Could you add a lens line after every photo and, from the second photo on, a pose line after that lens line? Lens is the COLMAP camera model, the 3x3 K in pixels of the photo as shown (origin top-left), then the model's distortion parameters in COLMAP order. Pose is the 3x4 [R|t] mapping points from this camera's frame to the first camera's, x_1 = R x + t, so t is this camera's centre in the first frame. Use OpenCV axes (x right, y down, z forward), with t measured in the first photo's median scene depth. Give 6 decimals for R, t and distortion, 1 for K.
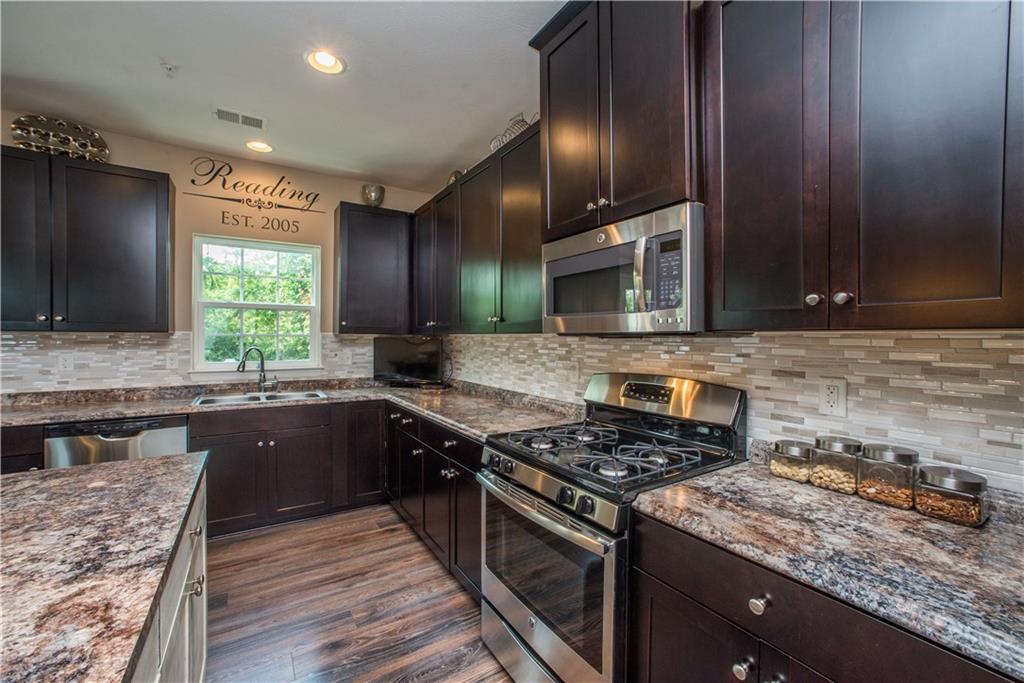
lens RADIAL K [[414.3, 0, 510.5], [0, 414.3, 342.2], [0, 0, 1]] dist [-0.041924, 0.013196]
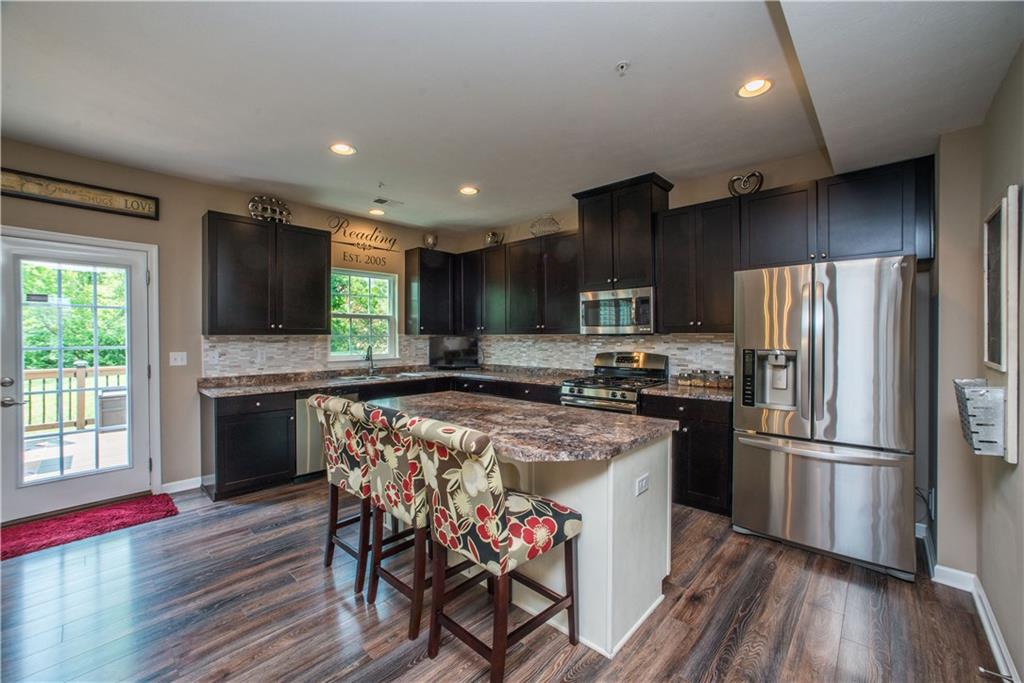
lens RADIAL K [[414.3, 0, 520.3], [0, 414.3, 353.9], [0, 0, 1]] dist [-0.041924, 0.013196]
pose [[0.961126, -0.019283, 0.275438, -0.588139], [0.010669, 0.999407, 0.032738, 0.004610], [-0.275906, -0.028527, 0.960761, -0.705939]]
